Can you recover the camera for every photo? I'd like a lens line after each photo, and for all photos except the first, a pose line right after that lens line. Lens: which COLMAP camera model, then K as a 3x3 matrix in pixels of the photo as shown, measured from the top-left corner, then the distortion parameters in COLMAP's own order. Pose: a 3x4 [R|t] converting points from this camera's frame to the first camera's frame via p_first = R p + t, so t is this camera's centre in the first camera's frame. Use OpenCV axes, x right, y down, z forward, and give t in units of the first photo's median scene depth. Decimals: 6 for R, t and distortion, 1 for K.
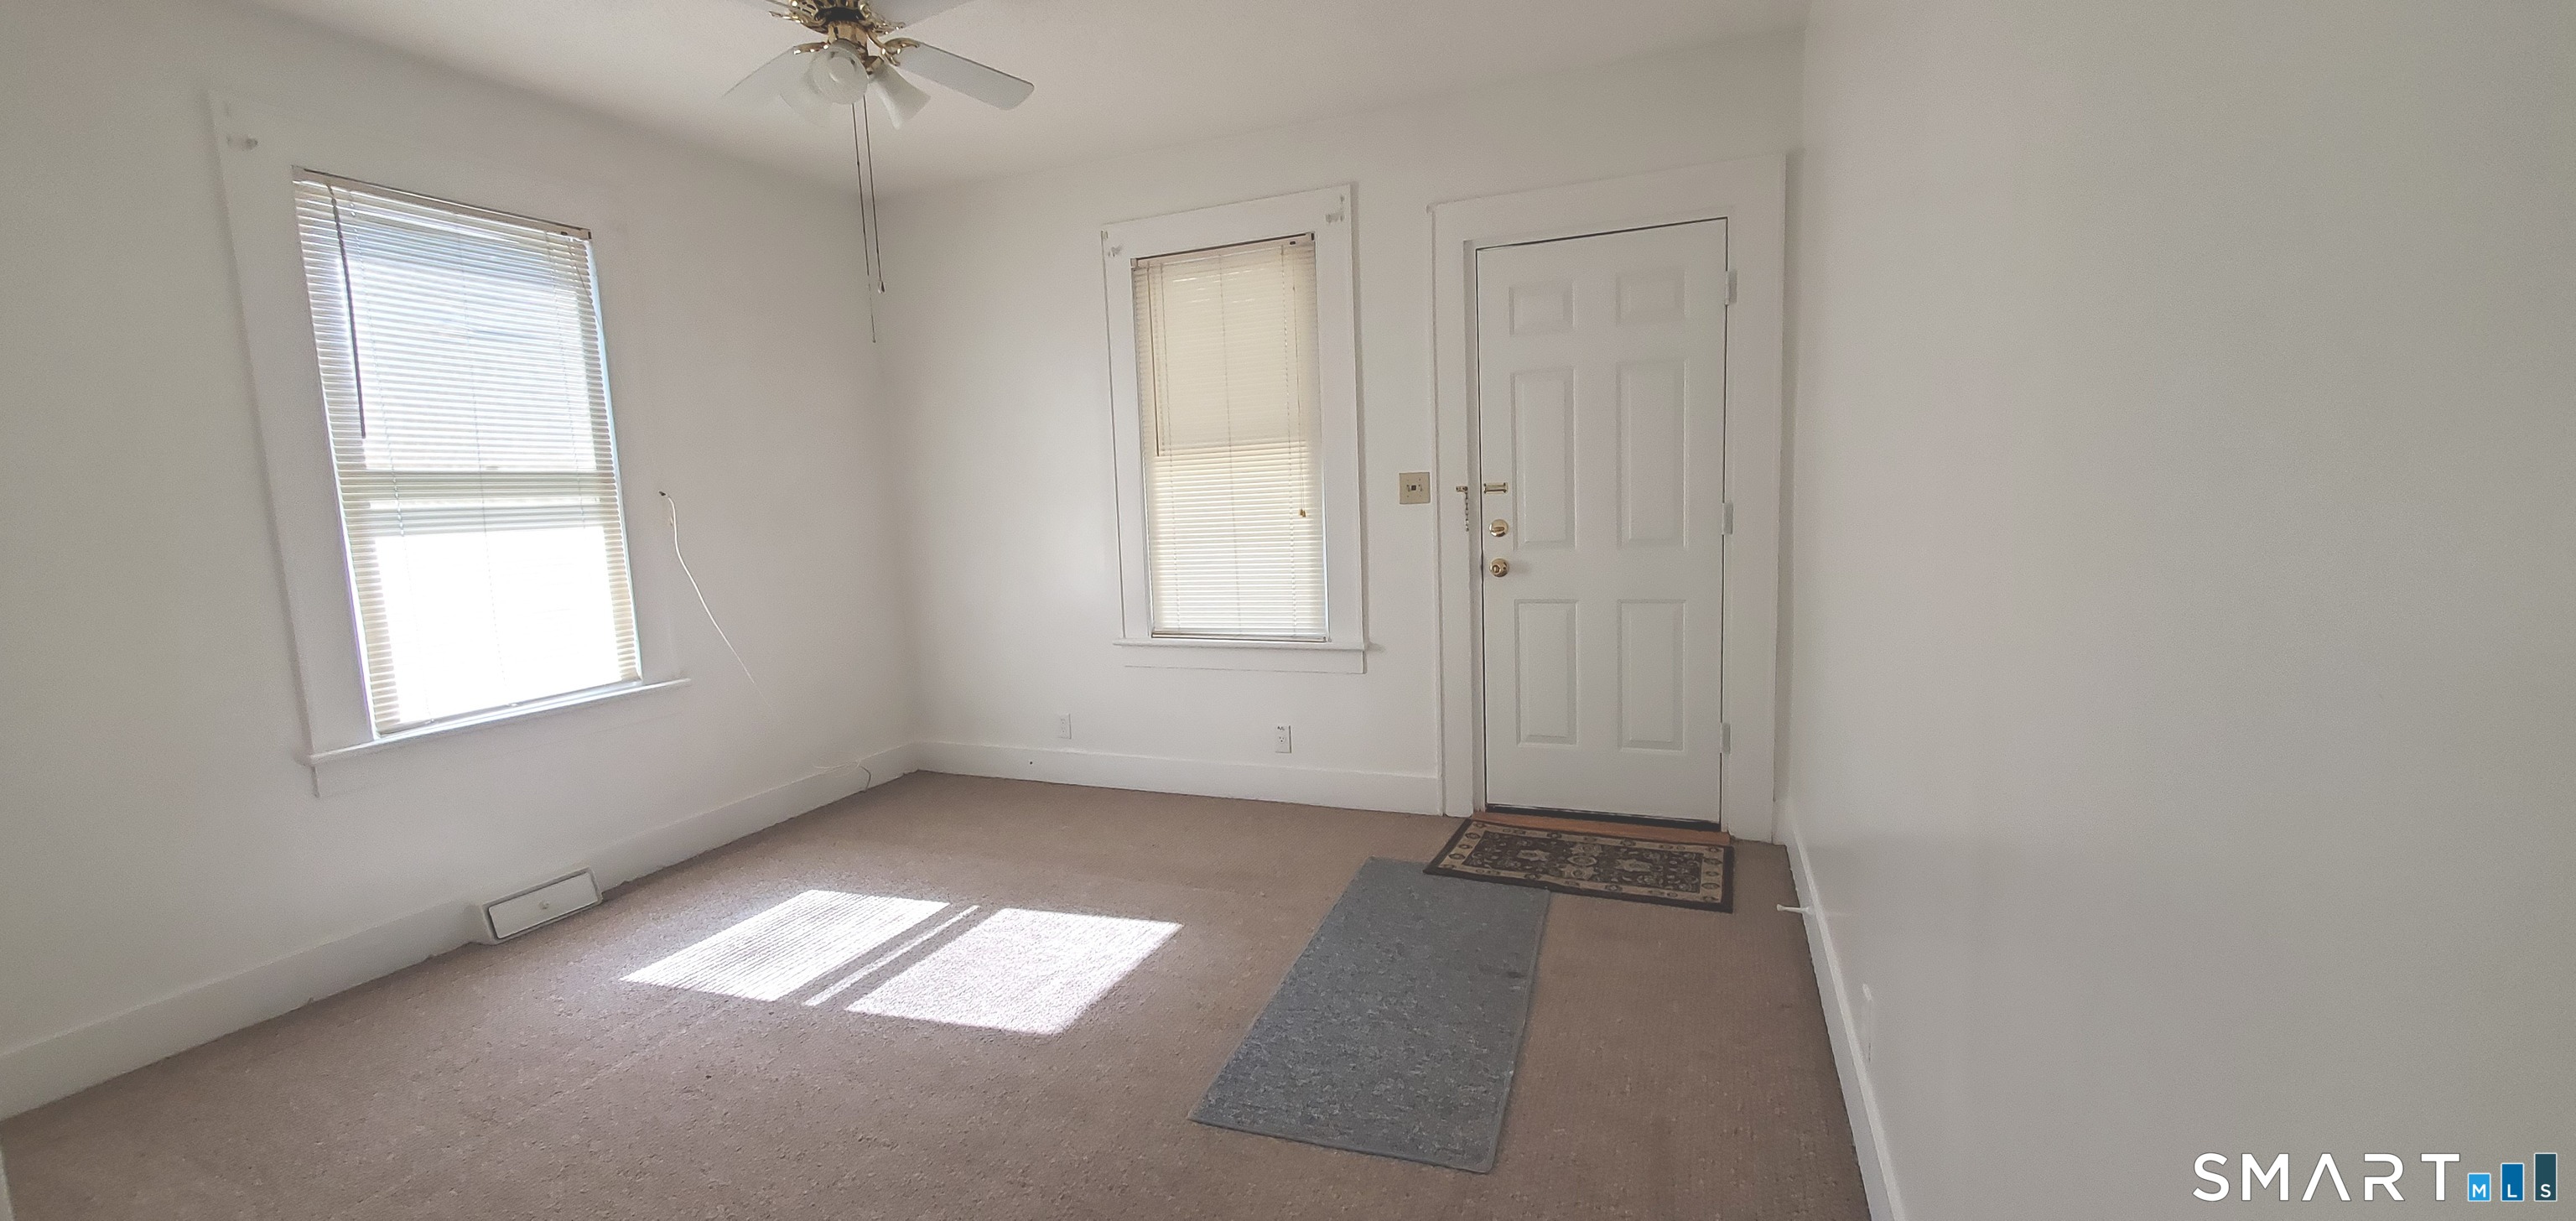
lens RADIAL K [[1027.2, 0, 1271.5], [0, 1027.2, 608.8], [0, 0, 1]] dist [0.018000, 0.000005]
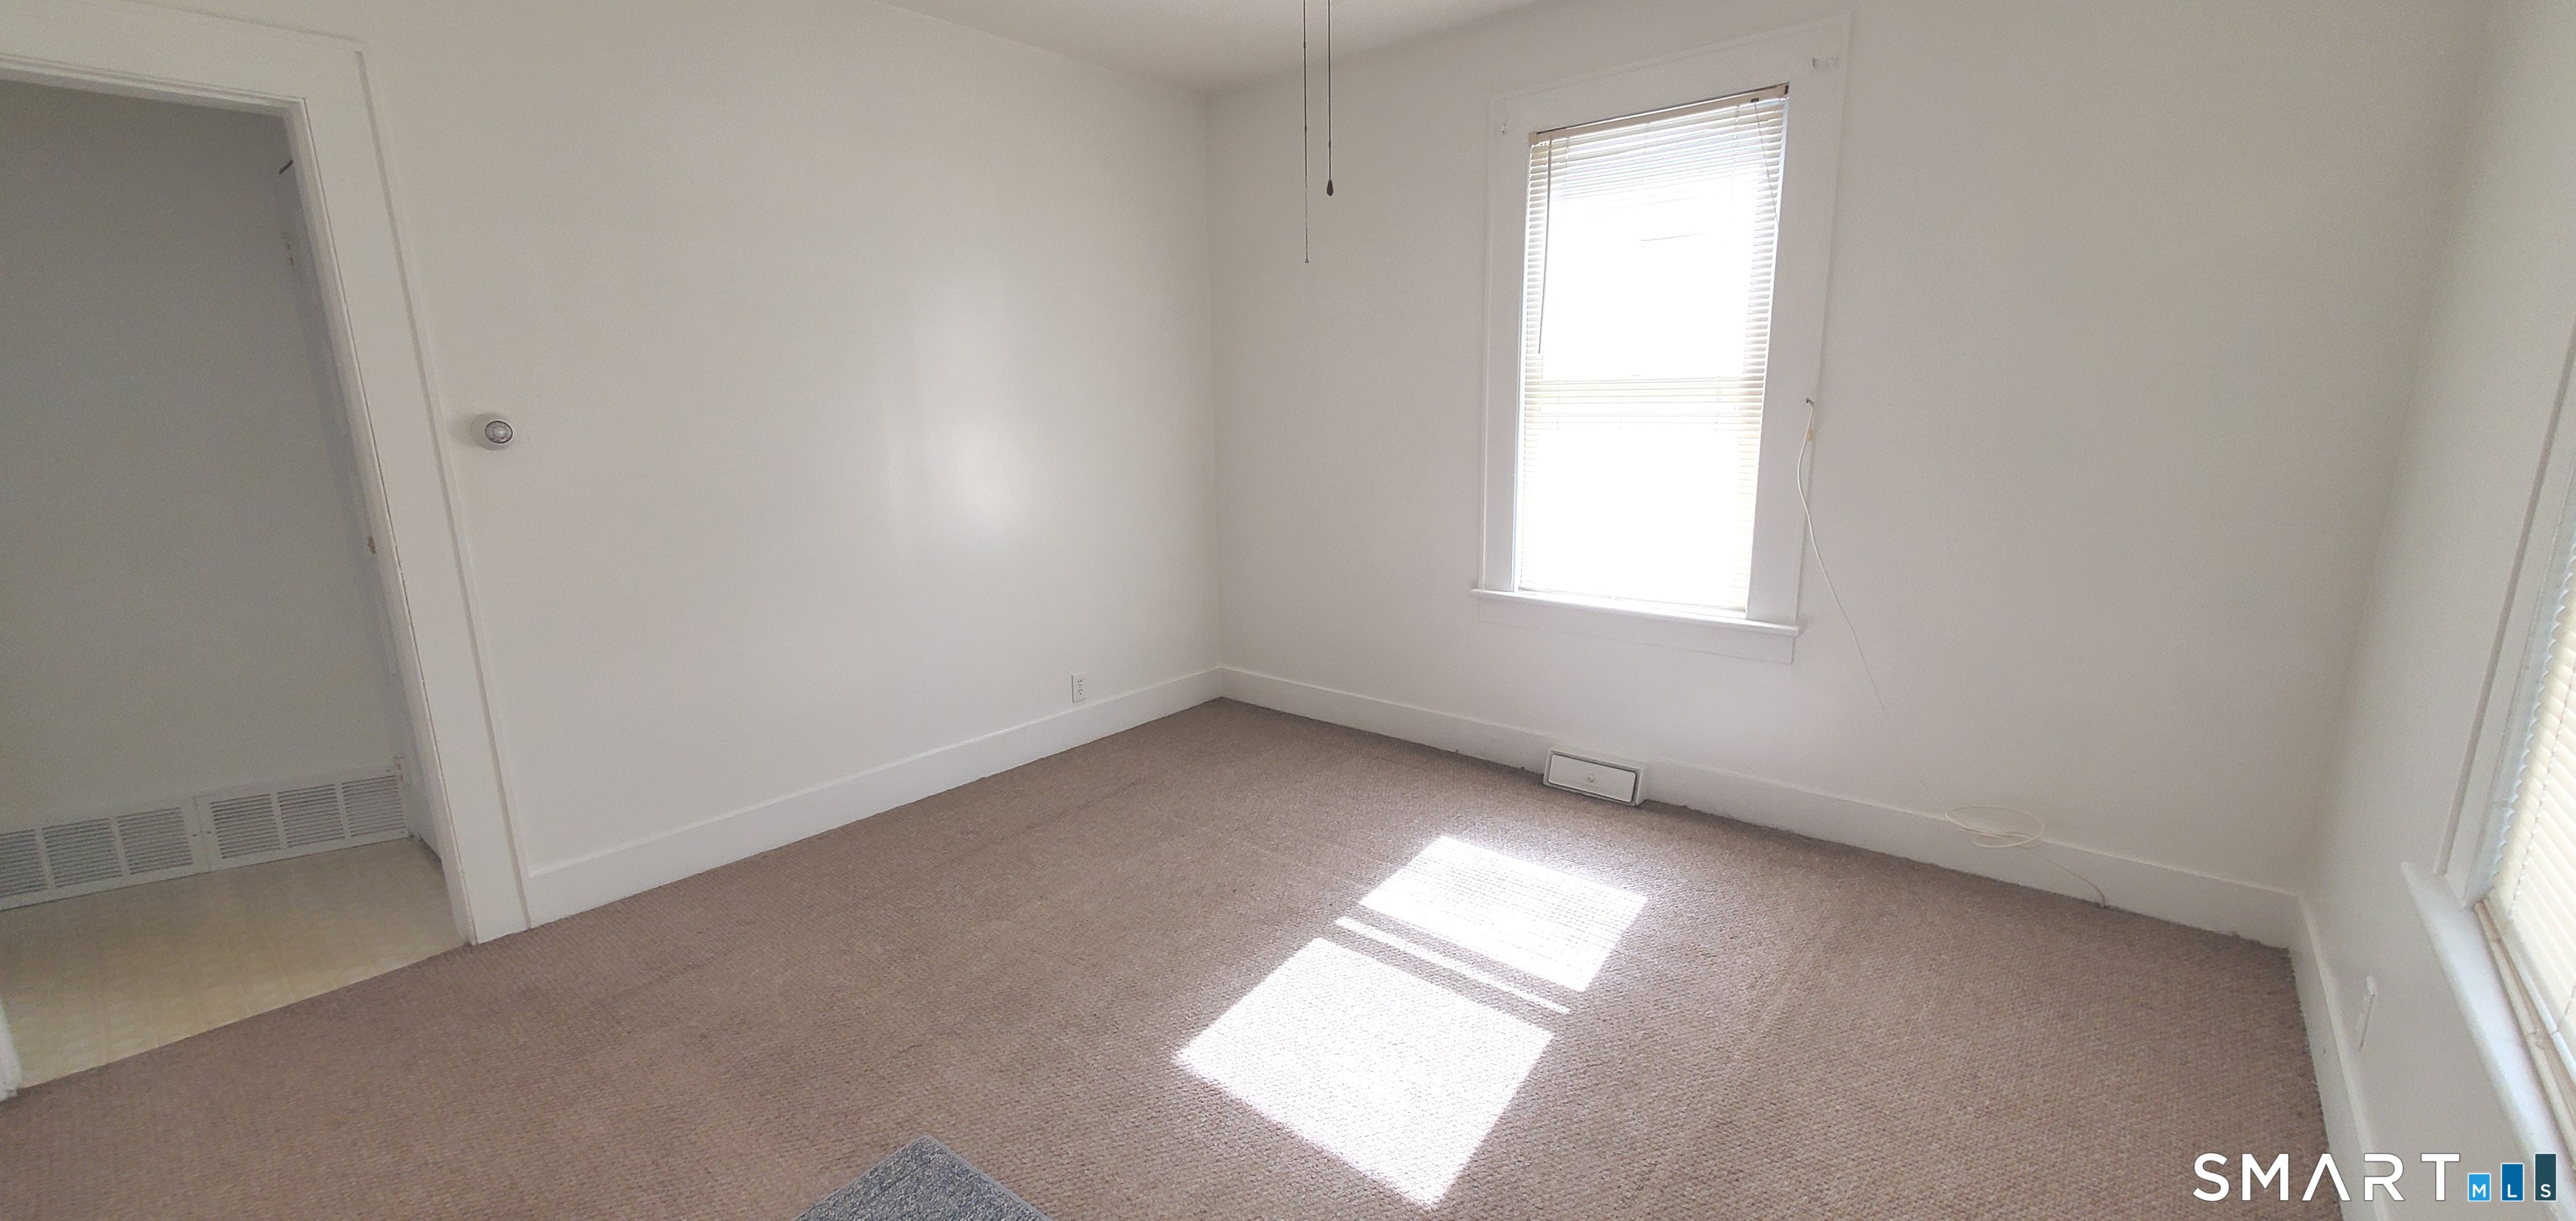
lens RADIAL K [[1027.2, 0, 1271.5], [0, 1027.2, 608.8], [0, 0, 1]] dist [0.018000, 0.000005]
pose [[-0.299954, 0.240765, -0.923071, 0.383519], [-0.078886, 0.958052, 0.275524, -0.168550], [0.950686, 0.155462, -0.268378, 0.978985]]
